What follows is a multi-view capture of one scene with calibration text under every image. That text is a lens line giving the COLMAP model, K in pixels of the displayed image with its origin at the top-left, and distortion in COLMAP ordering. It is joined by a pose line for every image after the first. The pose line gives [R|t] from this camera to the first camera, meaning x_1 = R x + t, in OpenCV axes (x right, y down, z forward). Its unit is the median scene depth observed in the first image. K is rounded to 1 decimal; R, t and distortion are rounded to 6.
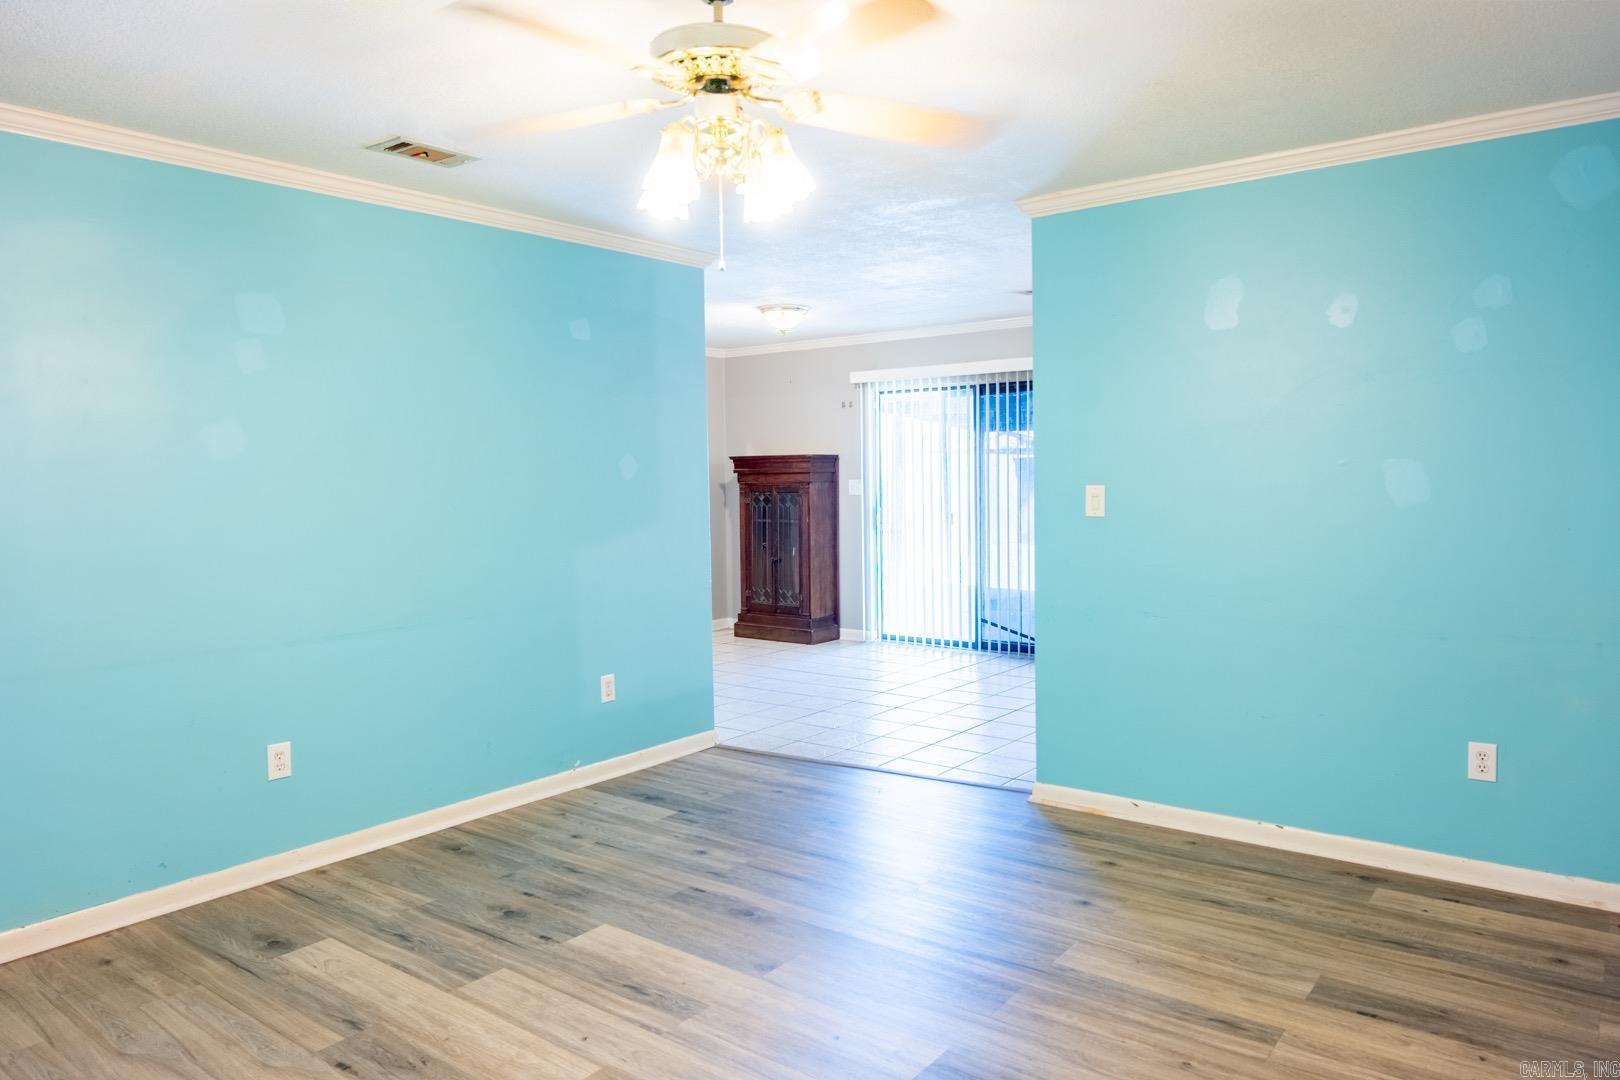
lens RADIAL K [[1084.8, 0, 824.5], [0, 1084.8, 539.1], [0, 0, 1]] dist [-0.006520, 0.001779]
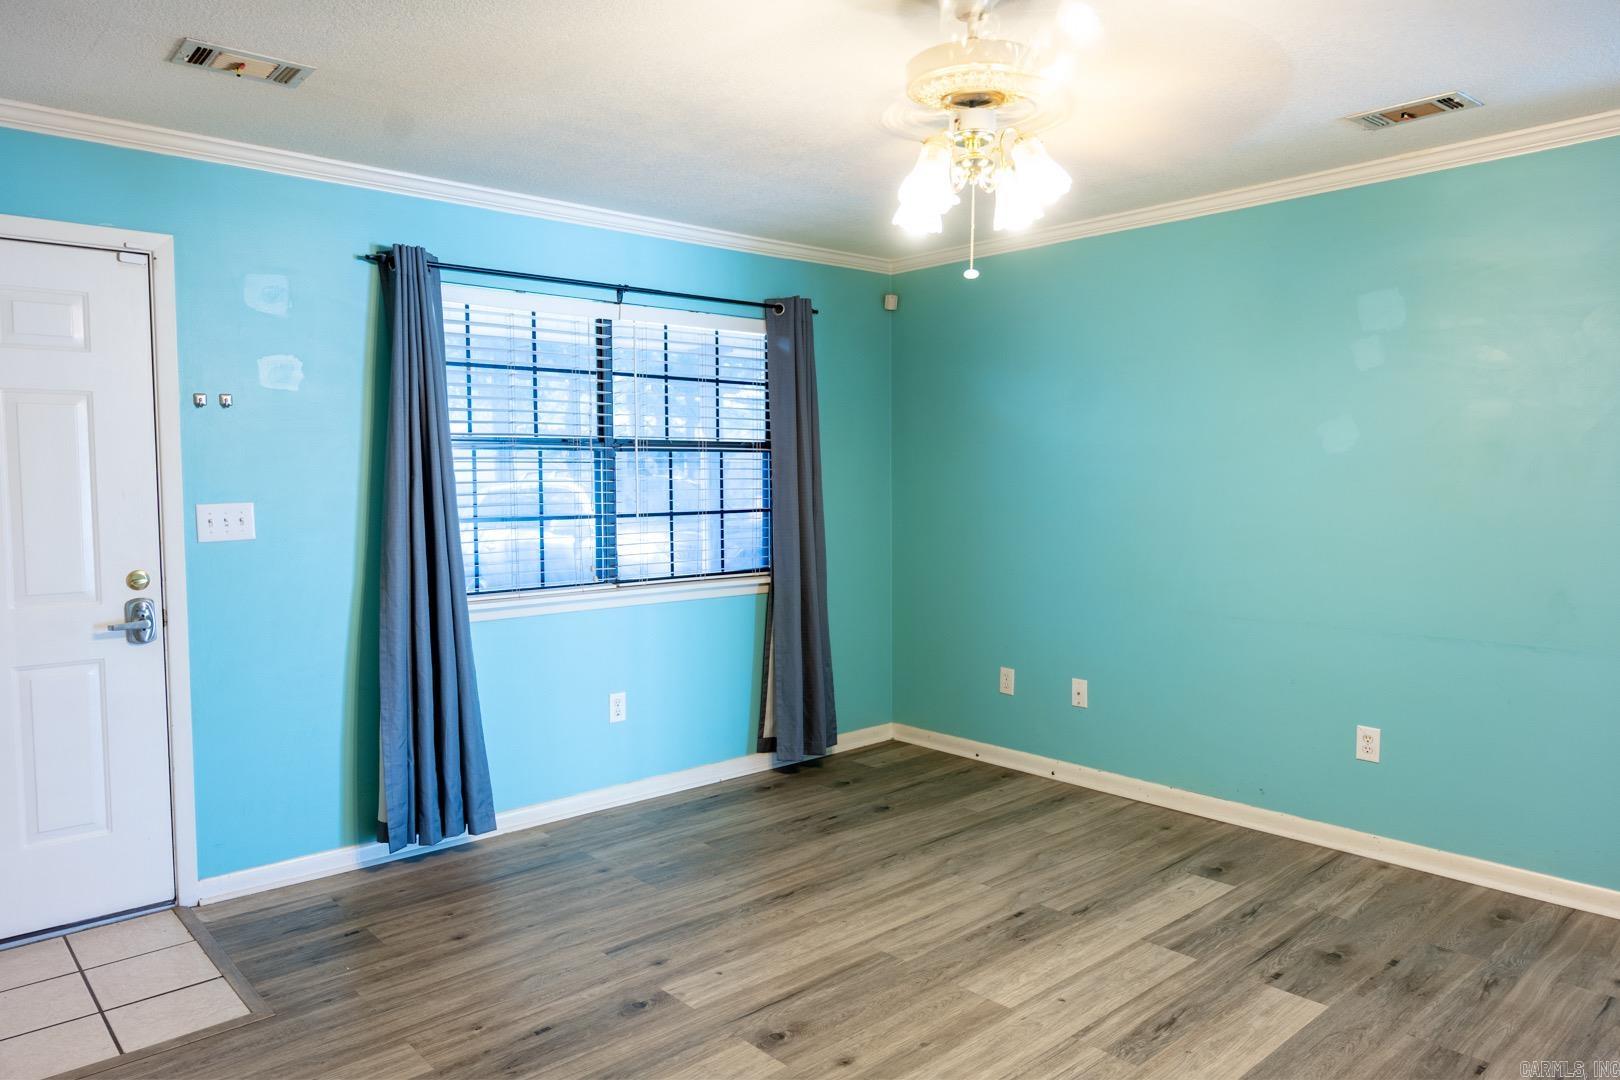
lens RADIAL K [[1085.2, 0, 803.9], [0, 1085.2, 541.5], [0, 0, 1]] dist [-0.005304, 0.001884]
pose [[-0.187908, 0.078520, -0.979043, 0.724491], [-0.053949, 0.994469, 0.090111, -0.062829], [0.980704, 0.069751, -0.182632, 0.786899]]
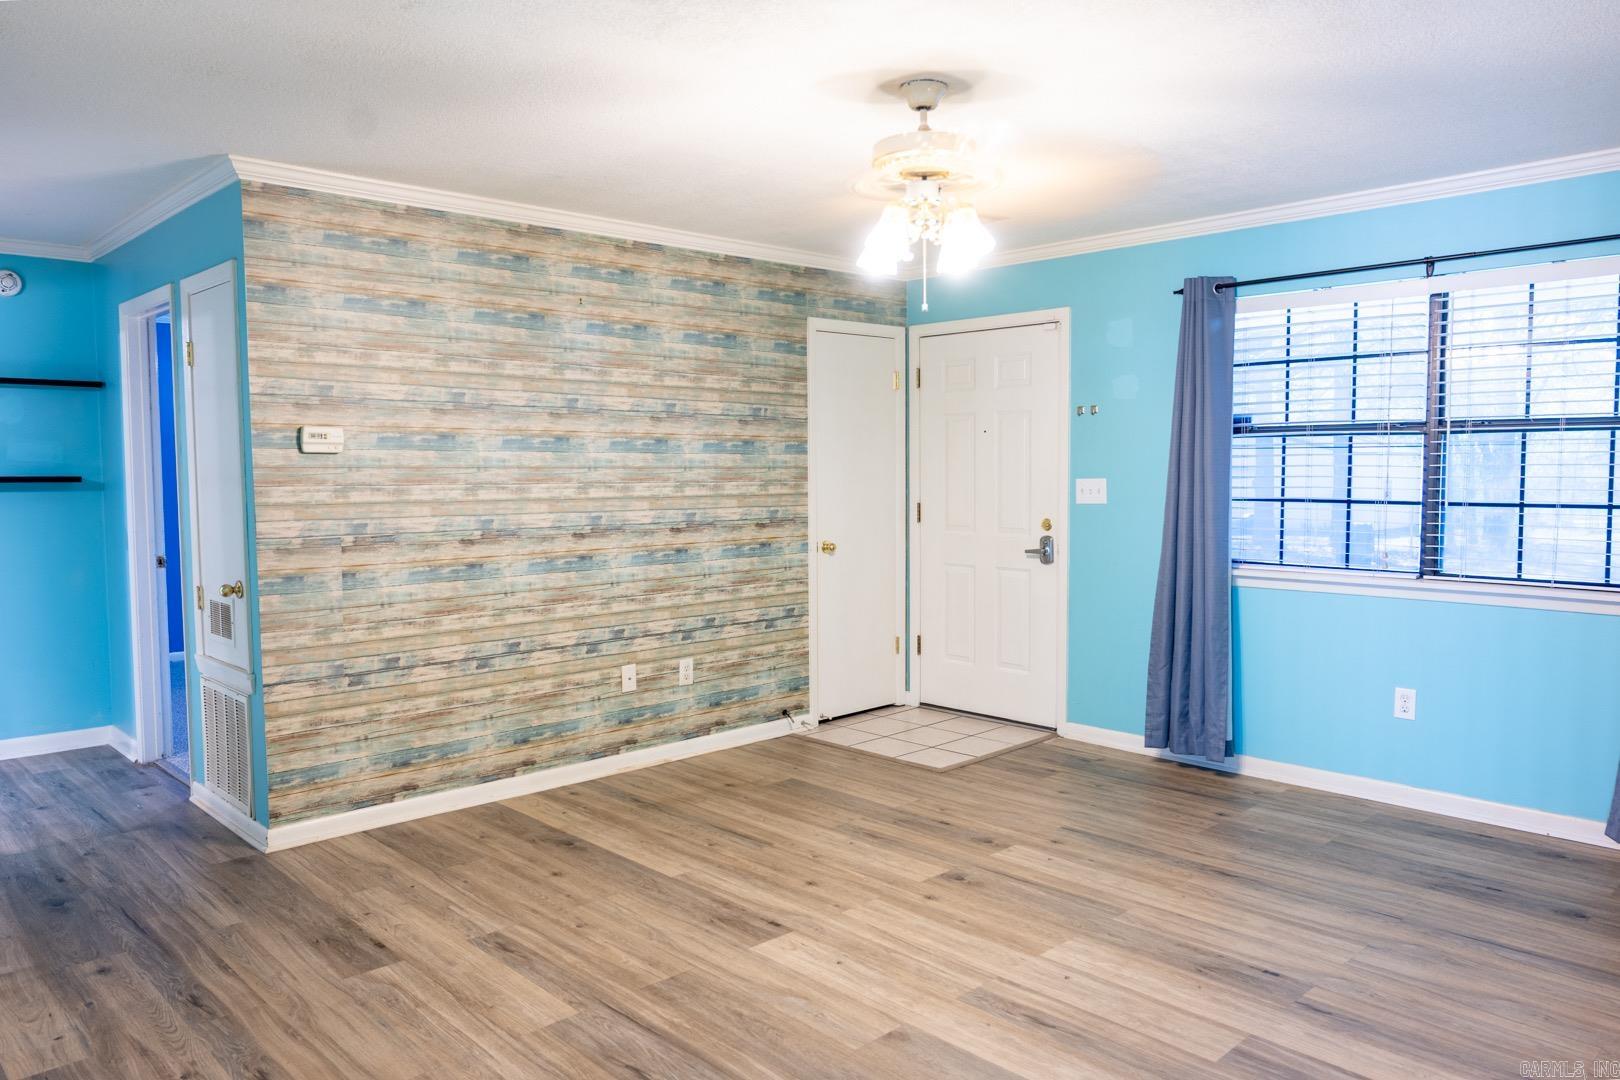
lens RADIAL K [[1138.2, 0, 822.4], [0, 1138.2, 536.2], [0, 0, 1]] dist [-0.001917, 0.001502]
pose [[-0.988029, 0.011778, 0.153818, -0.137170], [0.031091, 0.991825, 0.123761, -0.113106], [-0.151103, 0.127062, -0.980318, 1.815463]]
